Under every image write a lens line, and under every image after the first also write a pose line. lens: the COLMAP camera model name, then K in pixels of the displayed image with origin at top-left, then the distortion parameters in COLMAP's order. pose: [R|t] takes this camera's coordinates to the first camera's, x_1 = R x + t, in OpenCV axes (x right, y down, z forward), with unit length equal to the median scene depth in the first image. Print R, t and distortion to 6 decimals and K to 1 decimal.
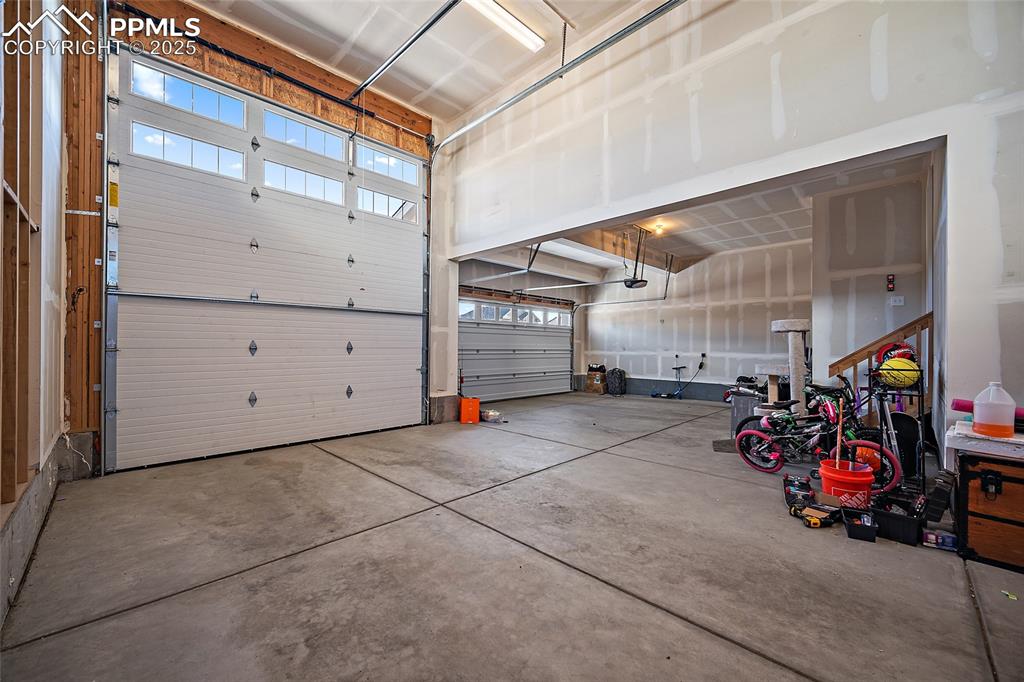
lens RADIAL K [[404.4, 0, 510.1], [0, 404.4, 344.7], [0, 0, 1]] dist [-0.001815, -0.000177]
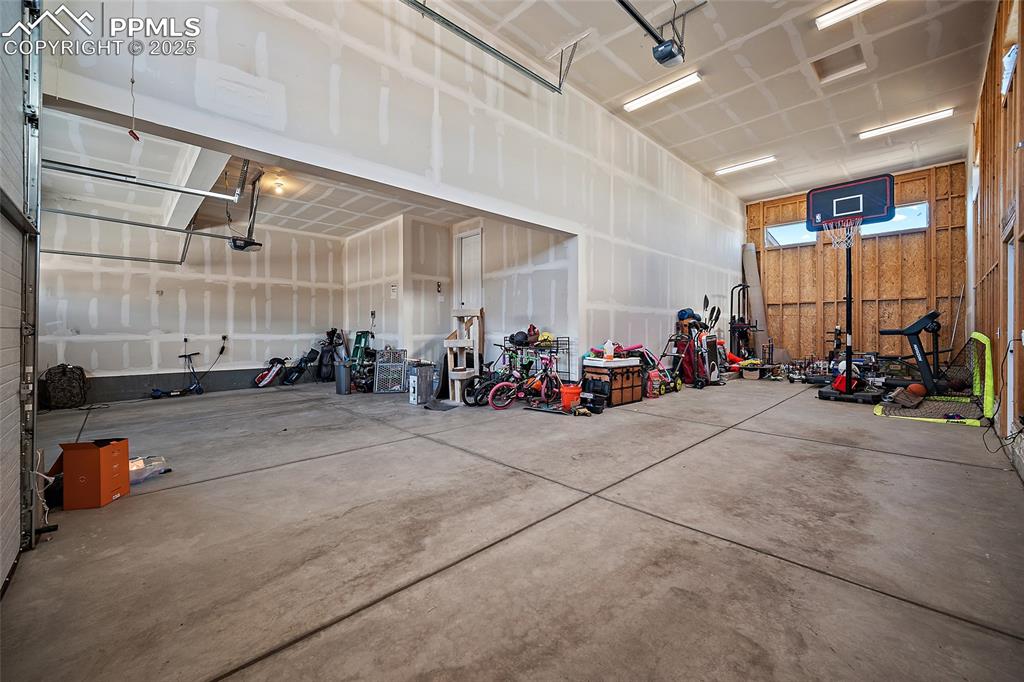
lens RADIAL K [[404.4, 0, 509.8], [0, 404.4, 332.5], [0, 0, 1]] dist [-0.001815, -0.000177]
pose [[0.025784, -0.009973, 0.999618, -0.936259], [-0.002440, 0.999947, 0.010039, 0.012972], [-0.999665, -0.002698, 0.025758, 0.994153]]
